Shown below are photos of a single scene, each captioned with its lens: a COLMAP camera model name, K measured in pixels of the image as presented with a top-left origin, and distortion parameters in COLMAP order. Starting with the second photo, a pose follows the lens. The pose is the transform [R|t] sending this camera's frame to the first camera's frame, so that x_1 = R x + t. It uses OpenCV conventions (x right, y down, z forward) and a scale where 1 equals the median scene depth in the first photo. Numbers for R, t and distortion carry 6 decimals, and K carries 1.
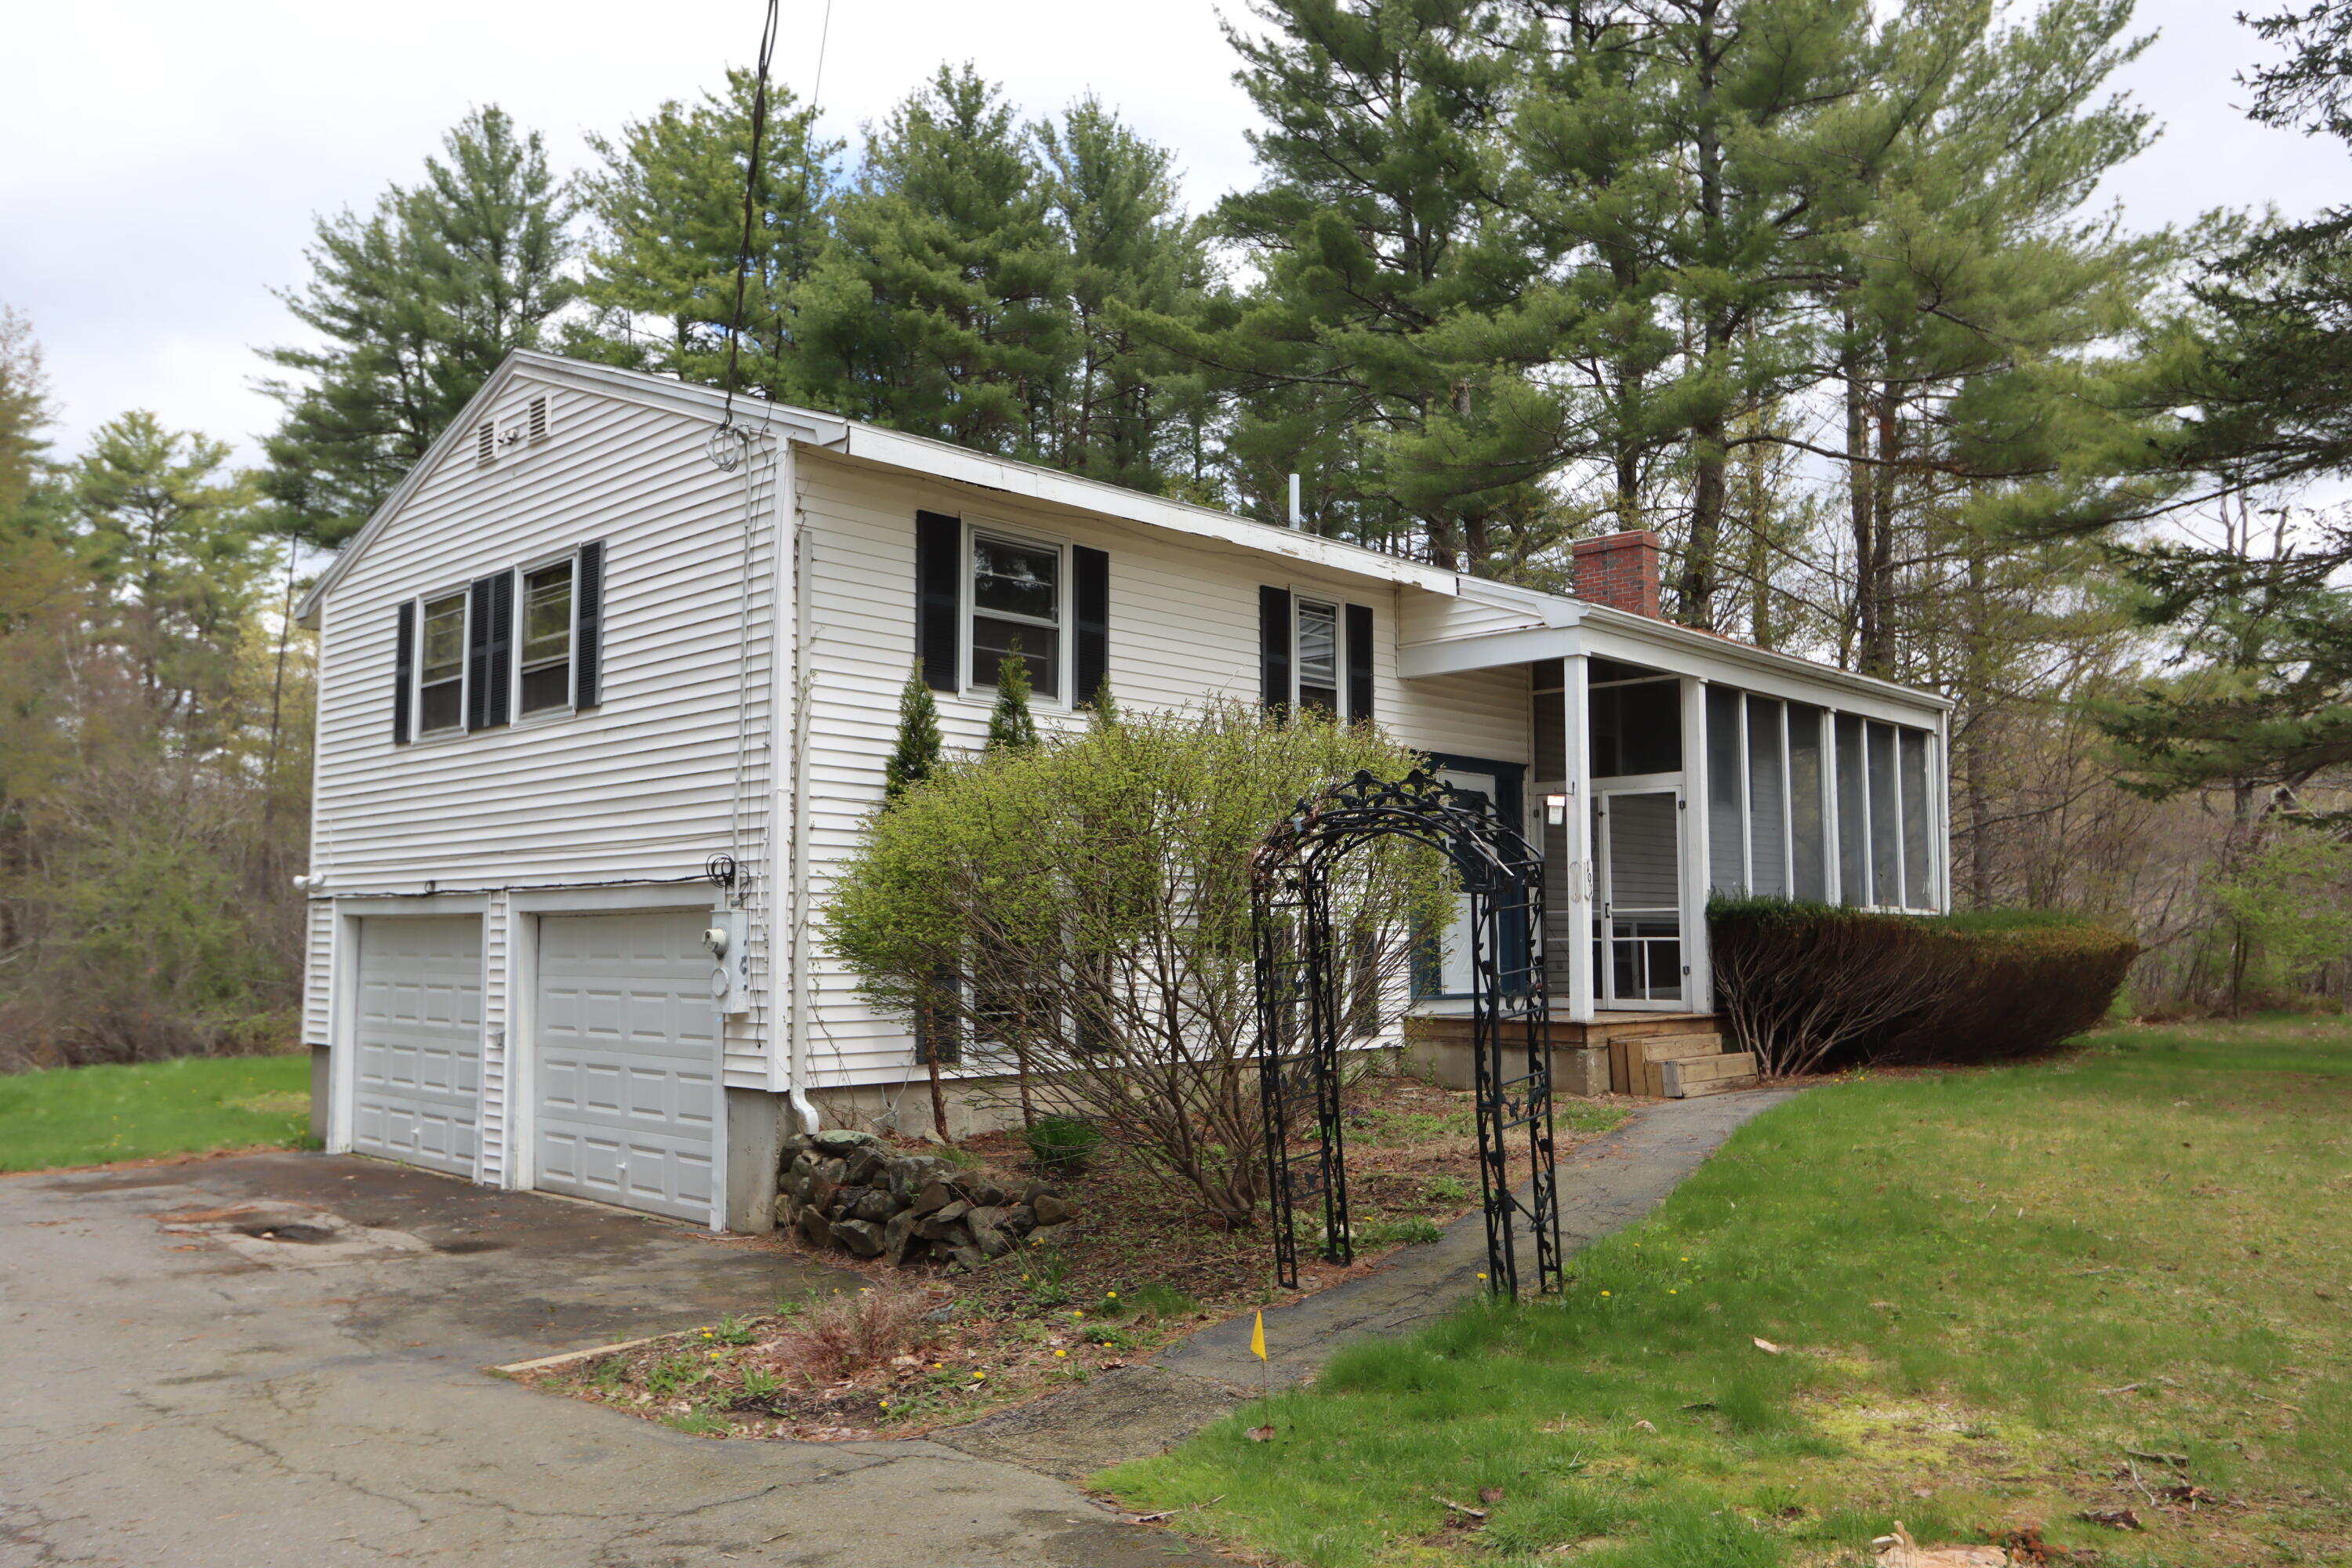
lens RADIAL K [[1798.6, 0, 1163.7], [0, 1798.6, 784.6], [0, 0, 1]] dist [-0.010983, 0.006282]
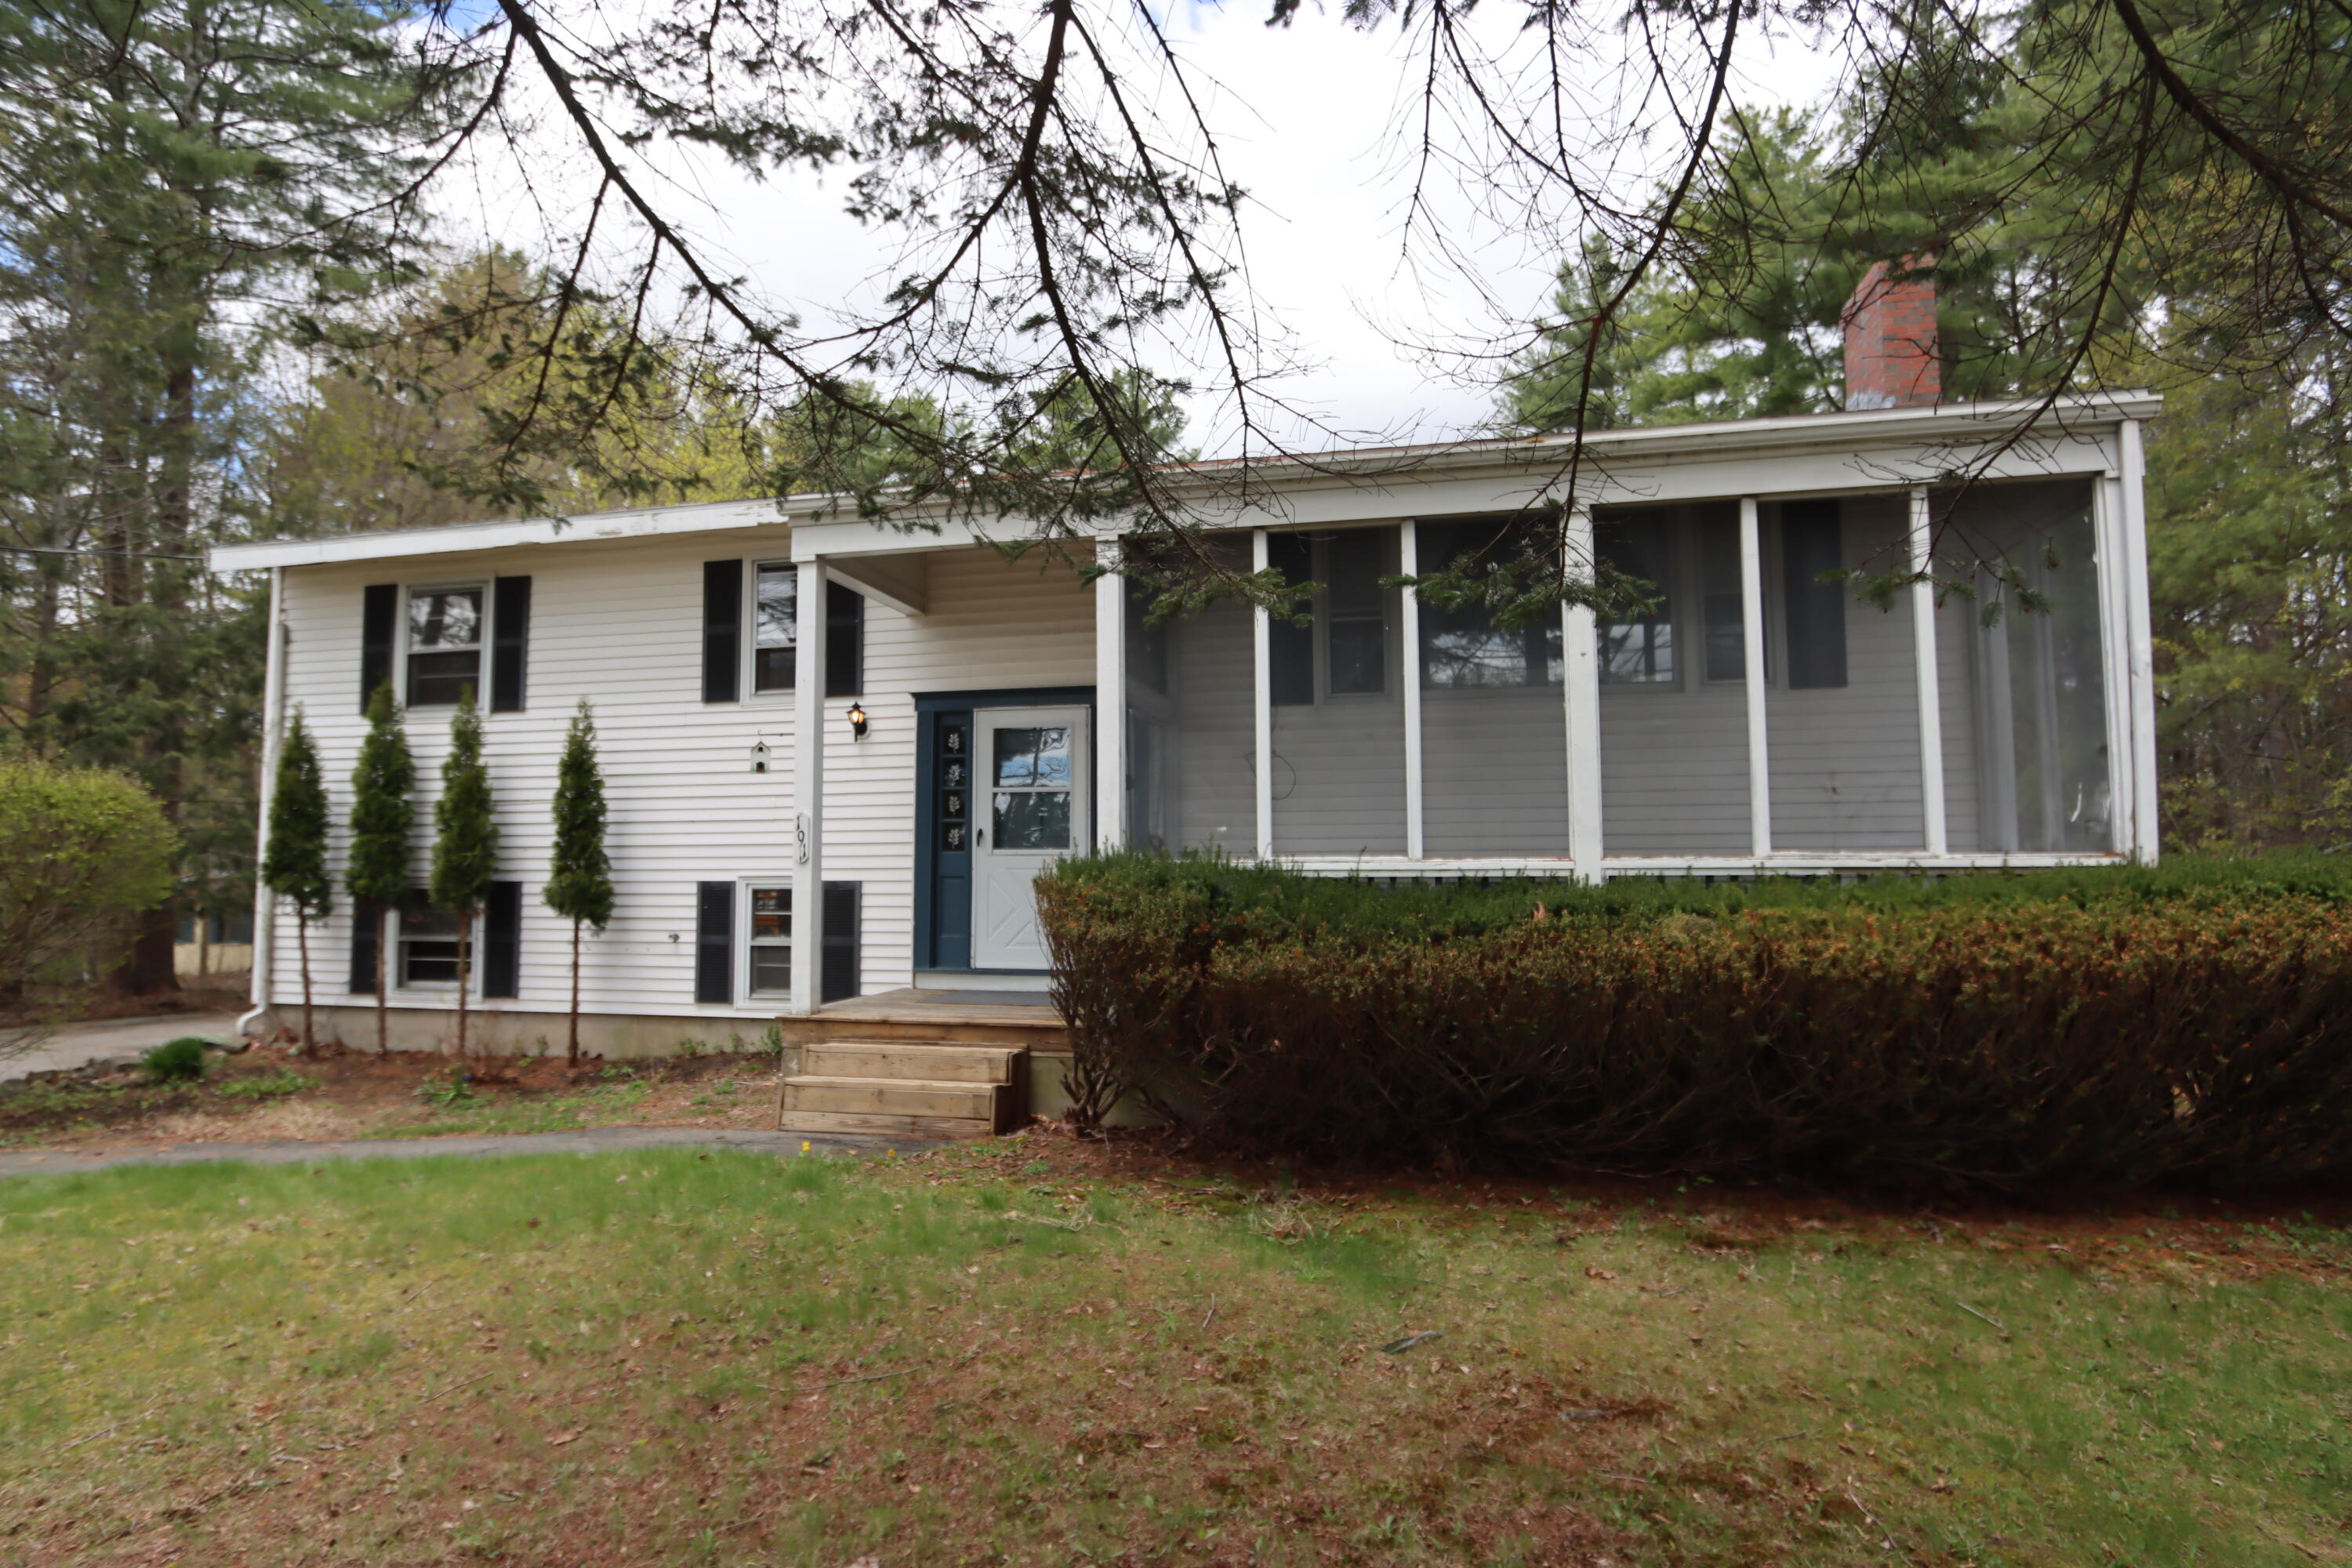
lens RADIAL K [[1244.6, 0, 1150.6], [0, 1244.6, 796.4], [0, 0, 1]] dist [-0.014077, 0.001142]
pose [[0.494818, -0.051039, -0.867496, 0.727722], [0.078682, 0.996805, -0.013767, 0.049564], [0.865427, -0.061445, 0.497253, 0.785204]]
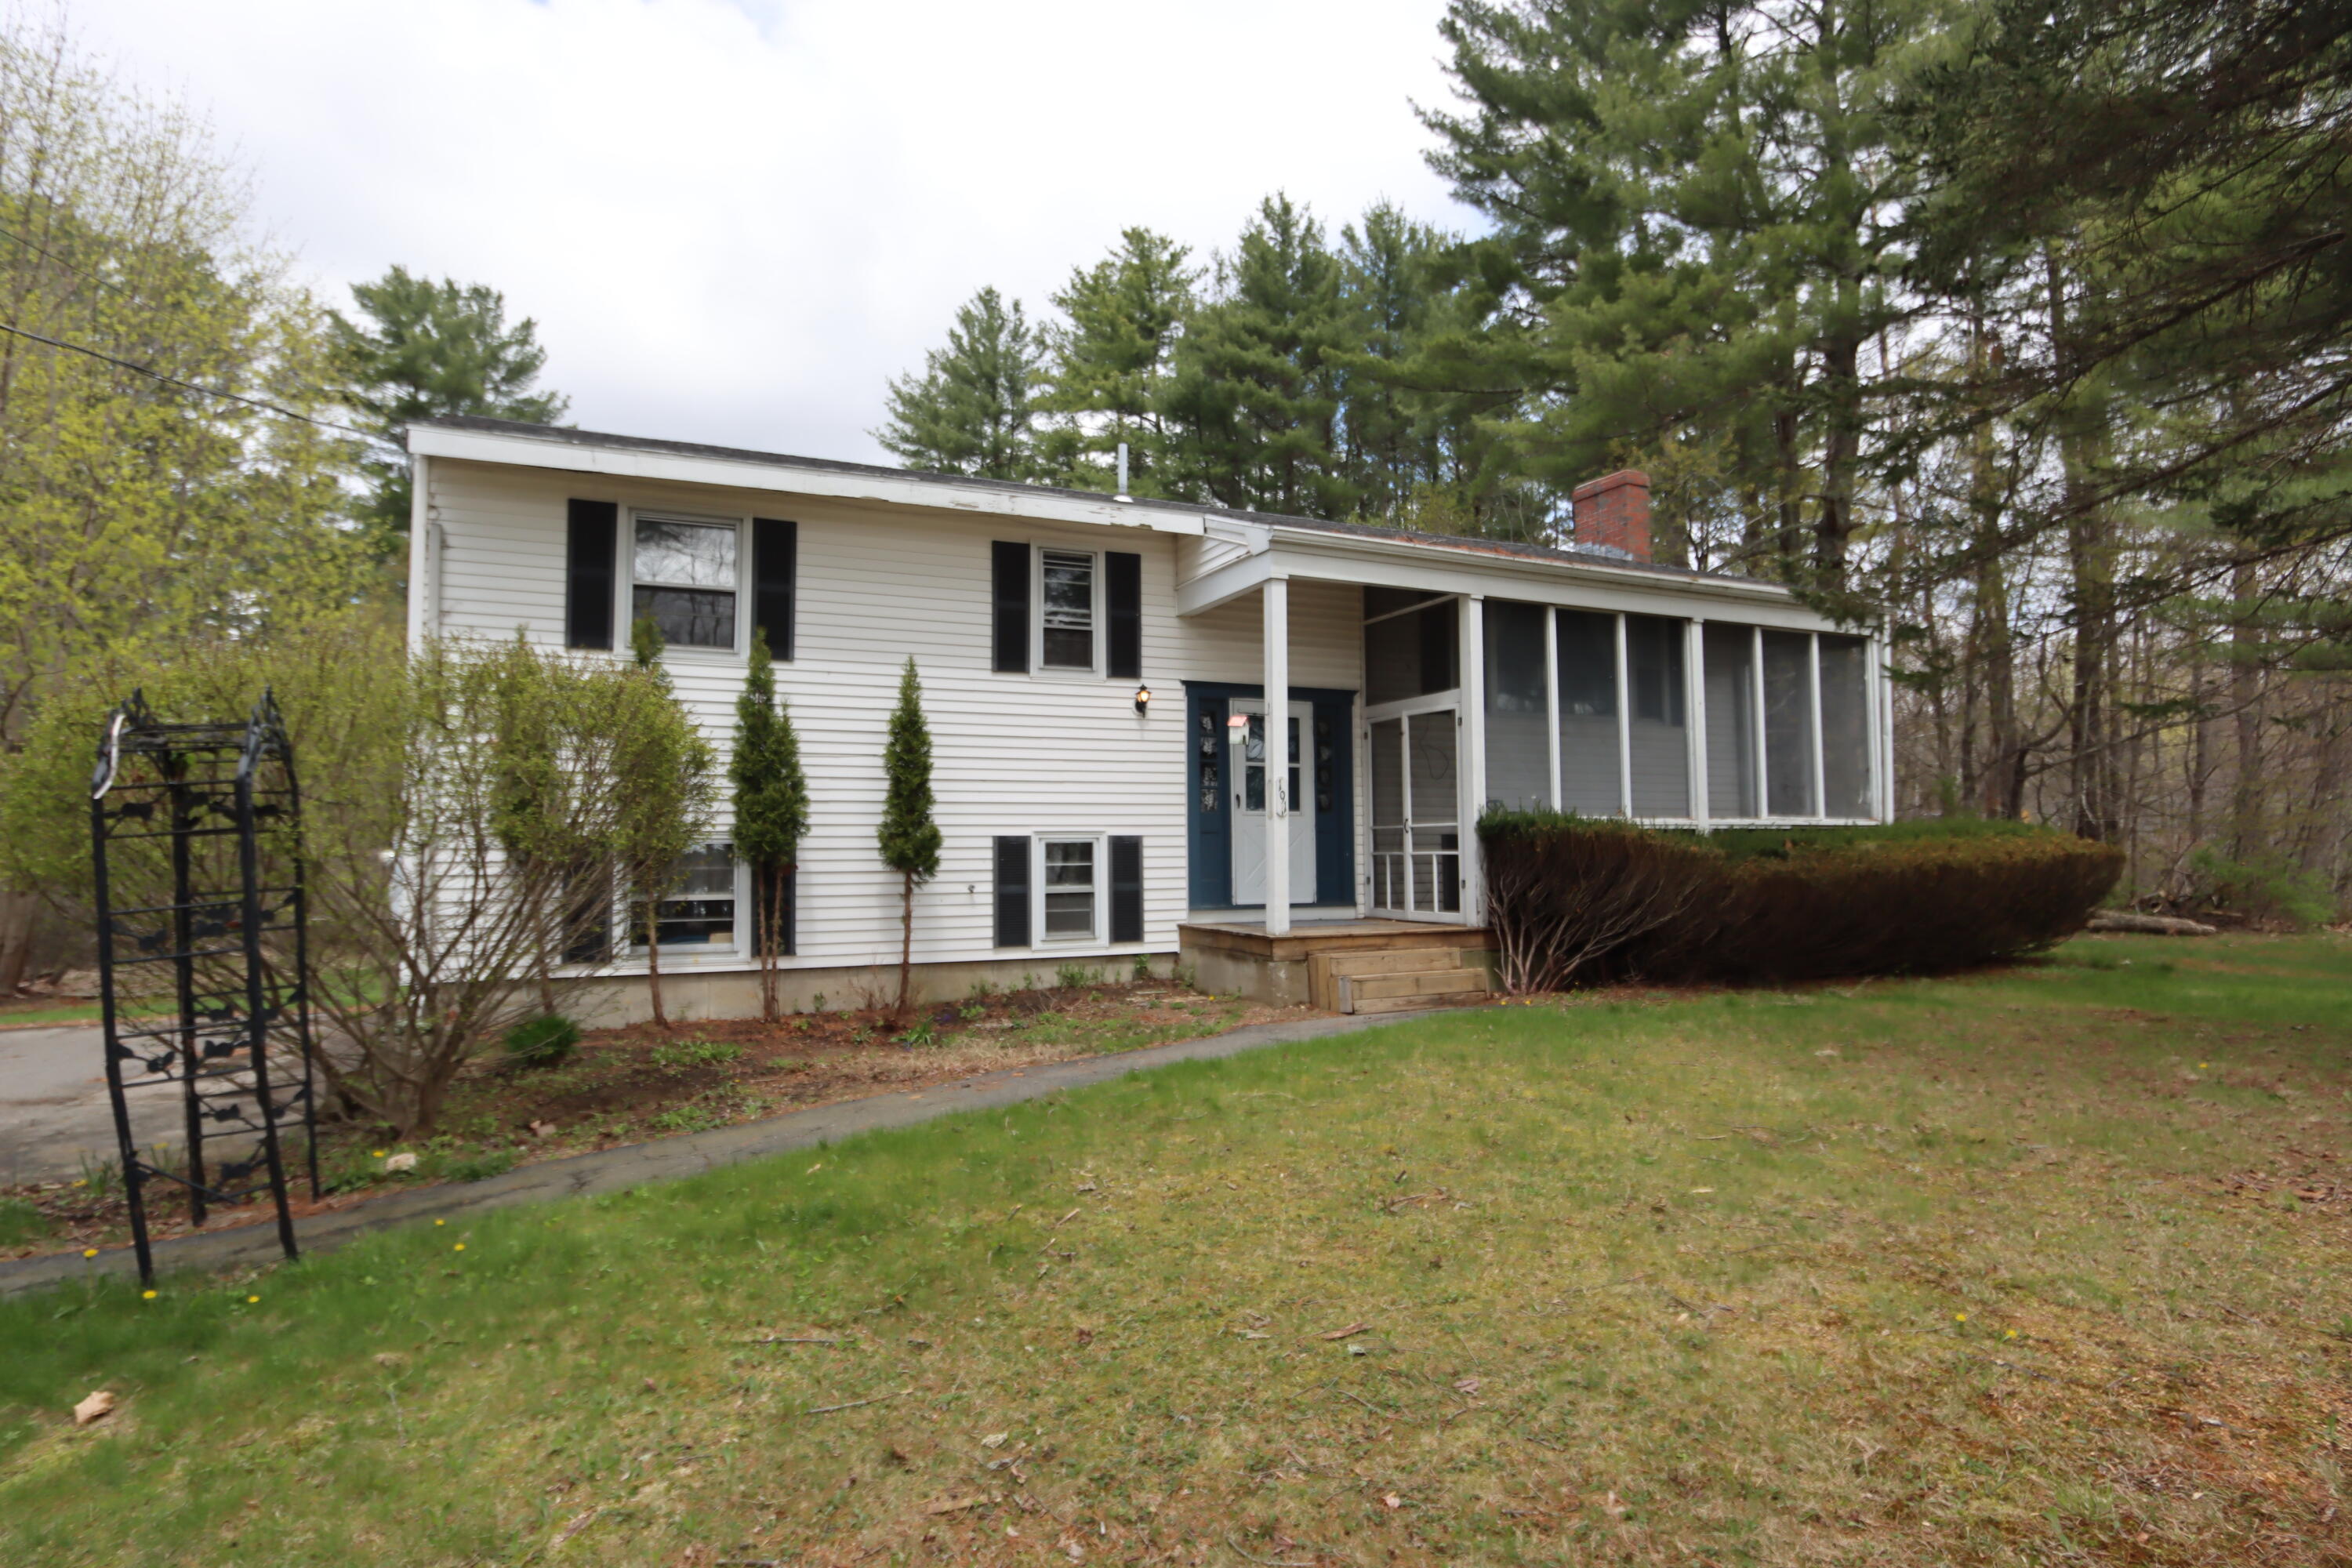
lens RADIAL K [[1244.6, 0, 1129.6], [0, 1244.6, 776.9], [0, 0, 1]] dist [-0.014077, 0.001142]
pose [[0.925955, -0.026309, -0.376717, 0.386059], [0.038081, 0.998990, 0.023835, 0.019324], [0.375710, -0.036416, 0.926022, 0.283461]]
